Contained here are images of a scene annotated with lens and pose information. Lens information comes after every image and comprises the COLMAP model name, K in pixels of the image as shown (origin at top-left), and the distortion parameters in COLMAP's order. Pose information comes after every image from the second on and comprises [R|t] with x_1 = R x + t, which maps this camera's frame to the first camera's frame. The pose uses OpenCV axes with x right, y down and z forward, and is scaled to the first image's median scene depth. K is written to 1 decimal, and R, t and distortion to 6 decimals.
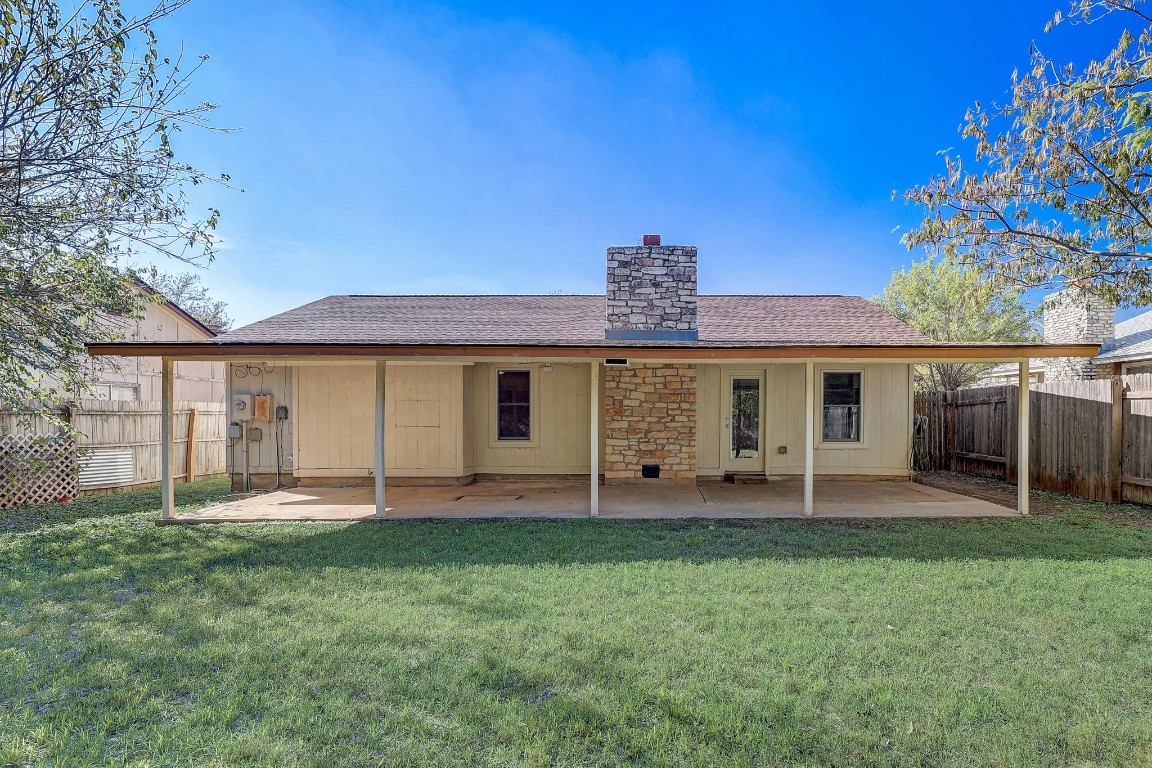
lens RADIAL K [[525.7, 0, 677.3], [0, 525.7, 423.9], [0, 0, 1]] dist [-0.002465, -0.000194]
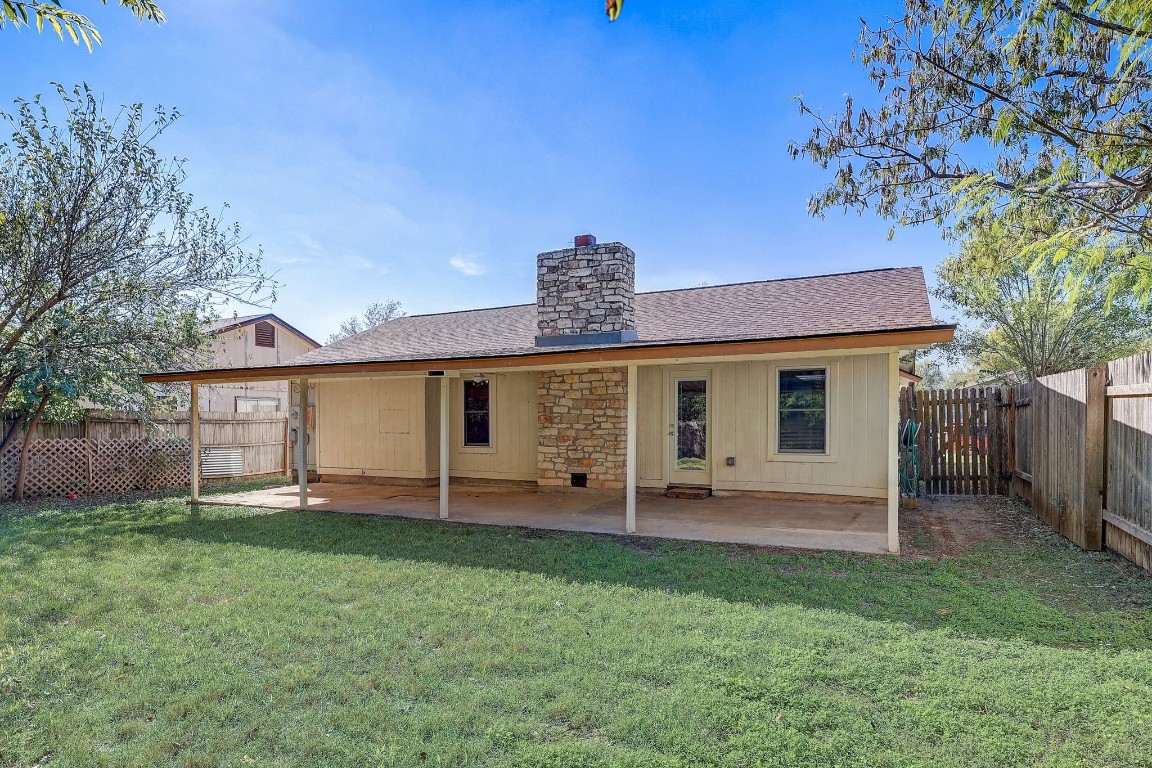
lens RADIAL K [[585.3, 0, 607.1], [0, 585.3, 430.8], [0, 0, 1]] dist [0.002703, 0.000131]
pose [[0.910072, 0.002762, -0.414441, 0.446983], [-0.001480, 0.999993, 0.003414, -0.004368], [0.414447, -0.002493, 0.910070, 0.040509]]
